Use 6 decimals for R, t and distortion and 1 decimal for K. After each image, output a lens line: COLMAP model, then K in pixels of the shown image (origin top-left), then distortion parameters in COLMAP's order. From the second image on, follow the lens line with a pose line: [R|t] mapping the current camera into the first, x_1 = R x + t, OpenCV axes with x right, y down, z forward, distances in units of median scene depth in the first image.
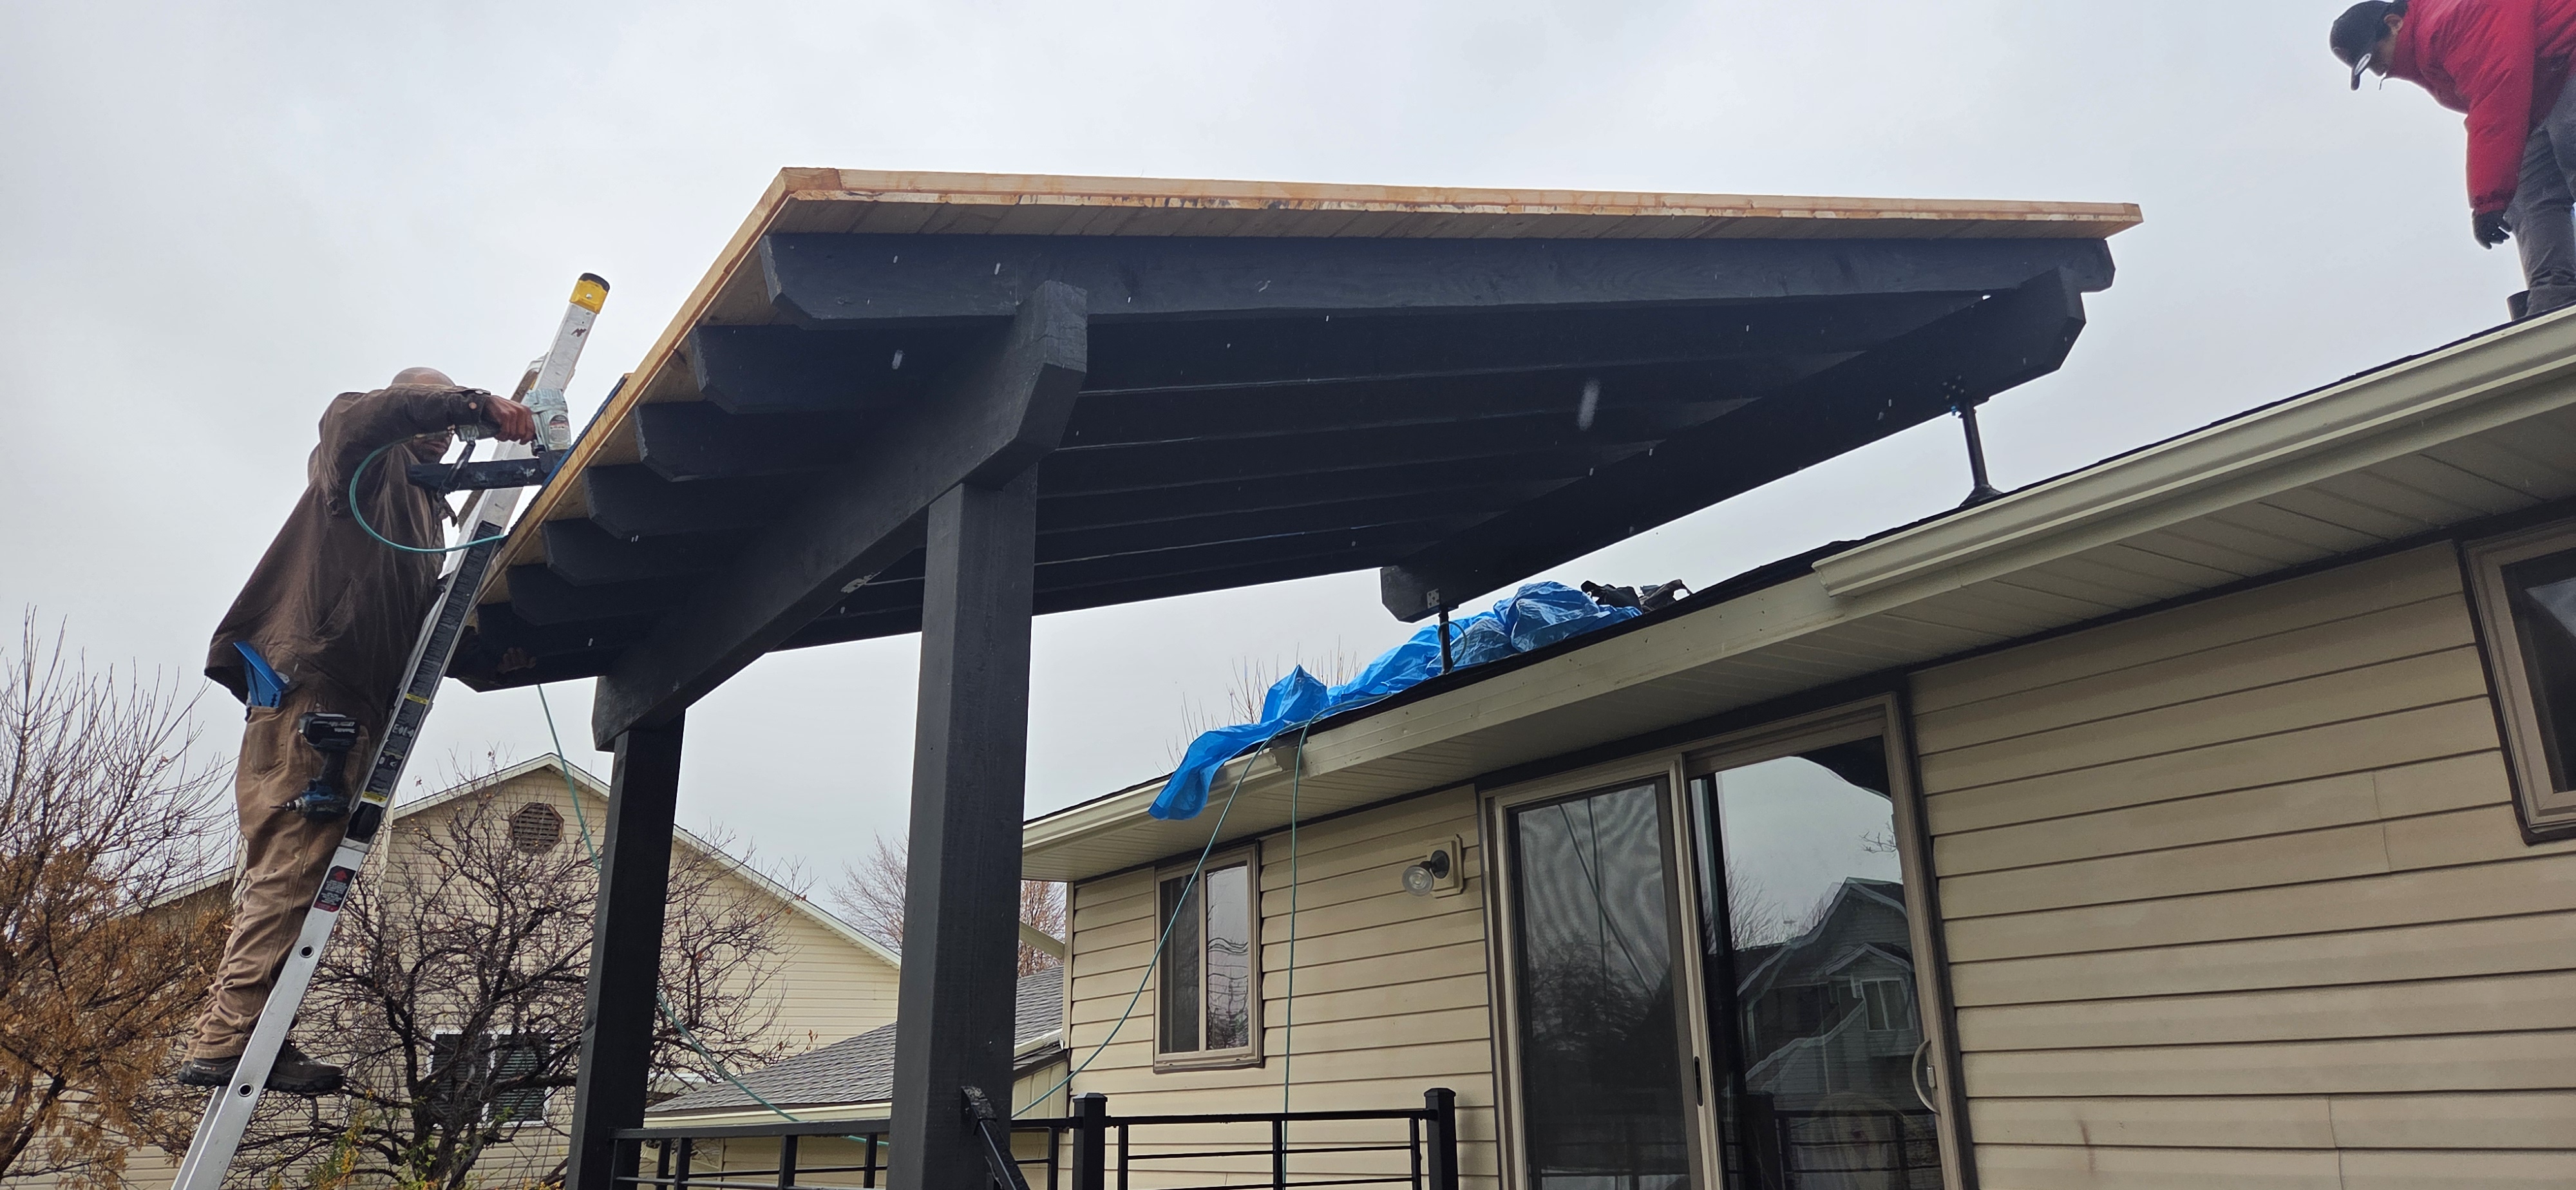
lens RADIAL K [[1690.2, 0, 1293.1], [0, 1690.2, 579.3], [0, 0, 1]] dist [0.052898, -0.002687]
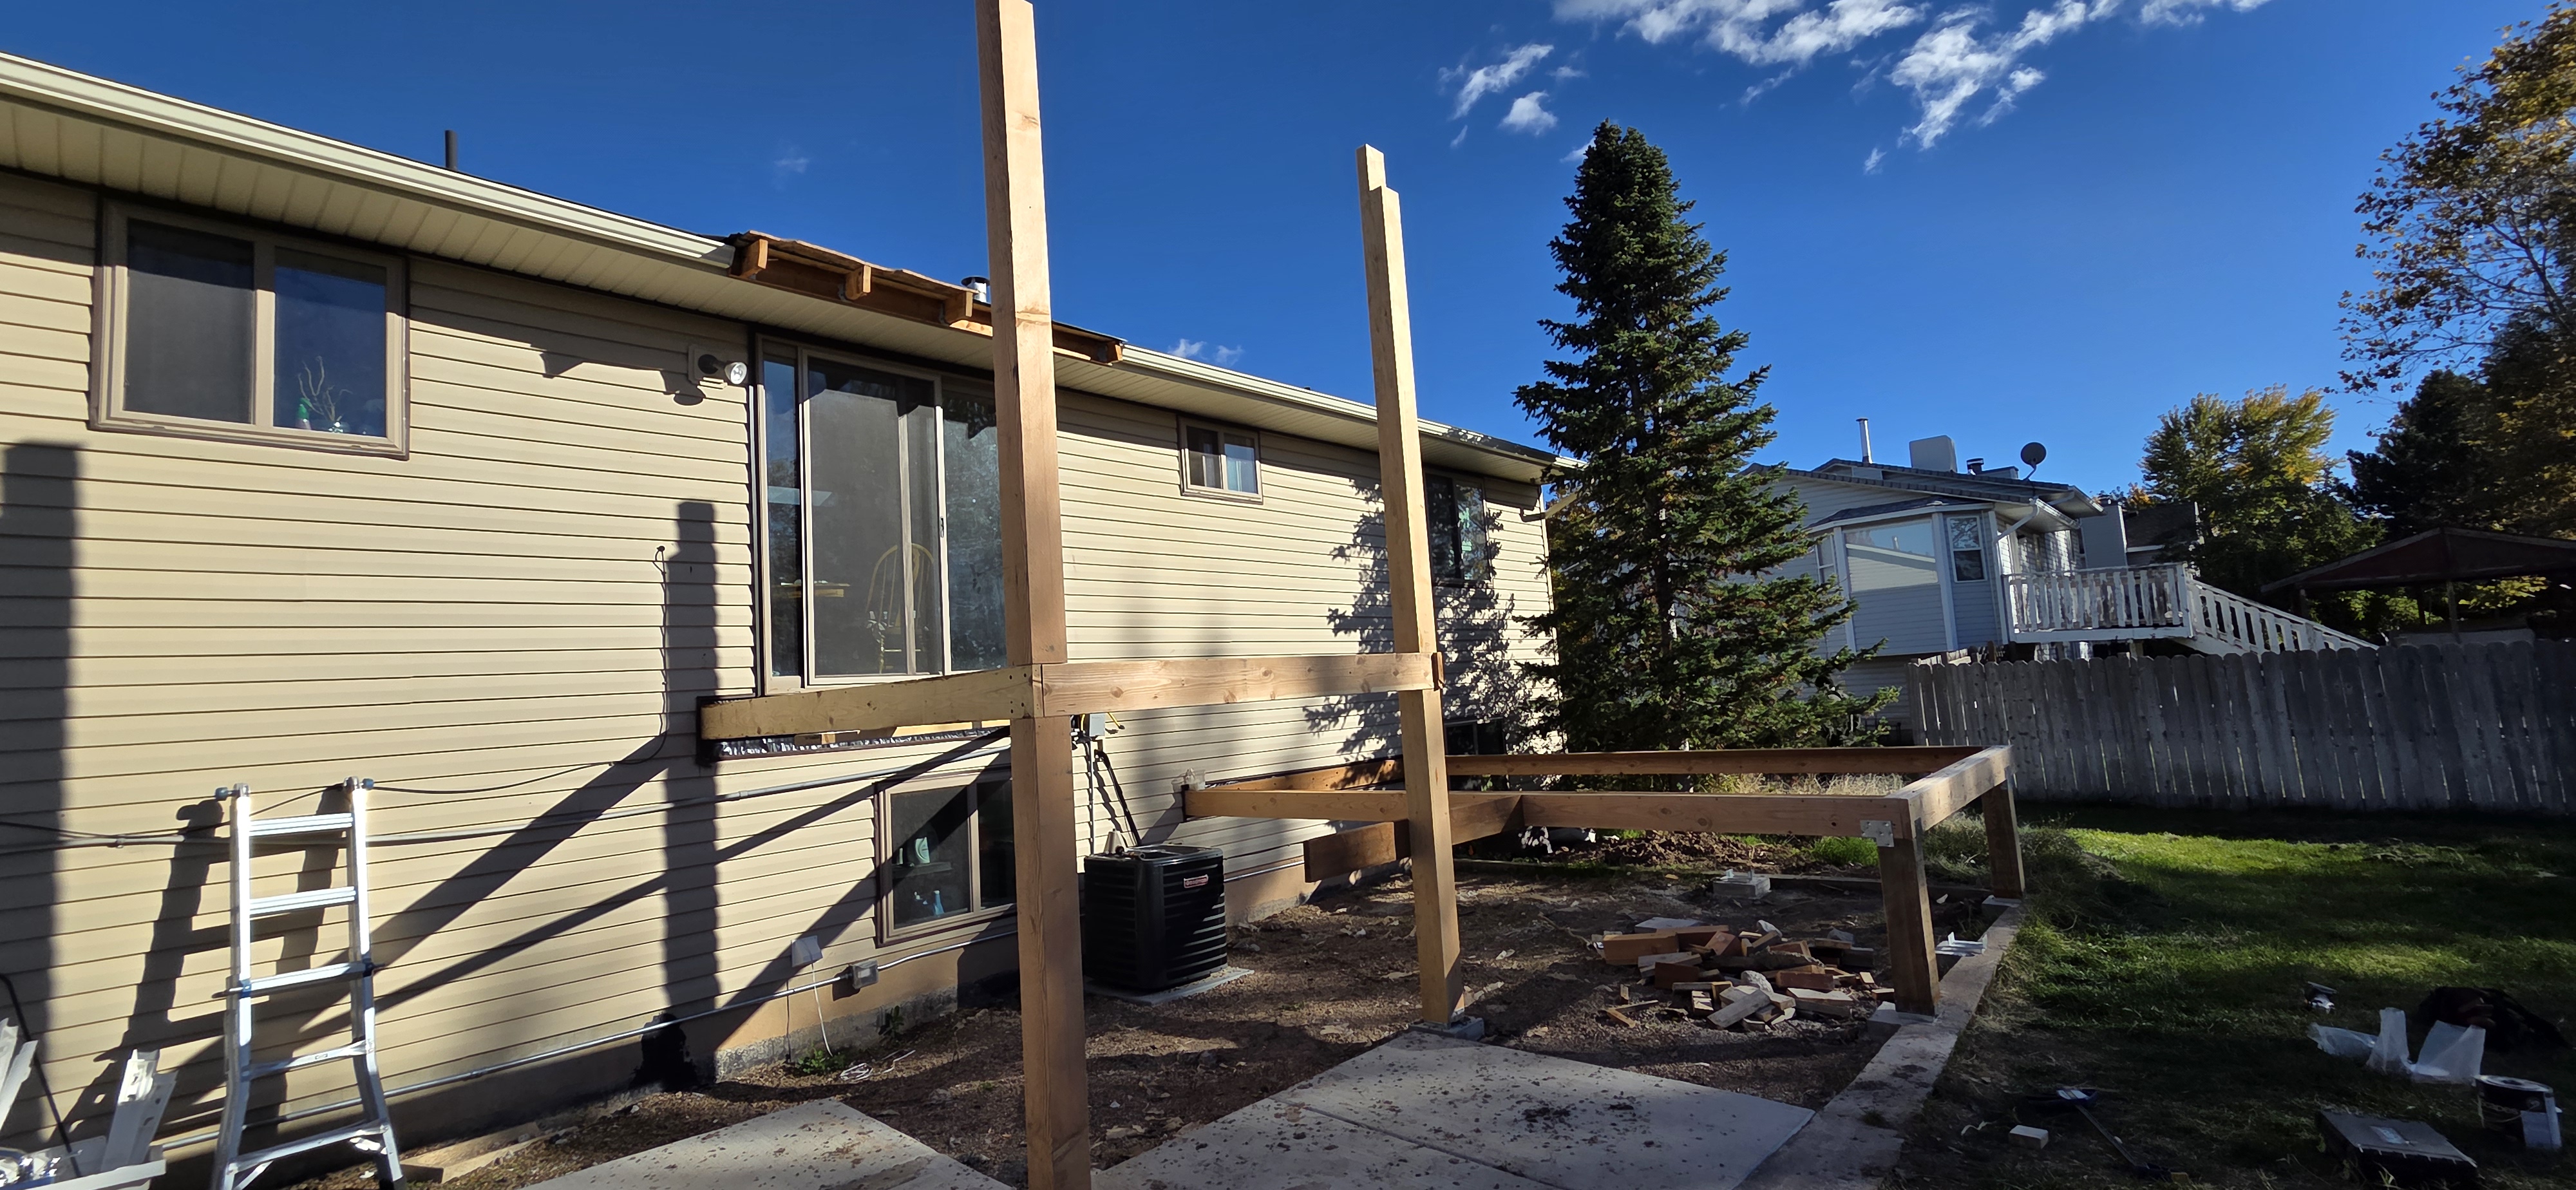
lens RADIAL K [[1040.5, 0, 1288.0], [0, 1040.5, 595.0], [0, 0, 1]] dist [0.002631, 0.000182]
pose [[-0.244336, 0.137786, 0.959852, -0.877927], [-0.212521, 0.958179, -0.191645, 0.430808], [-0.946116, -0.250814, -0.204835, 0.675446]]
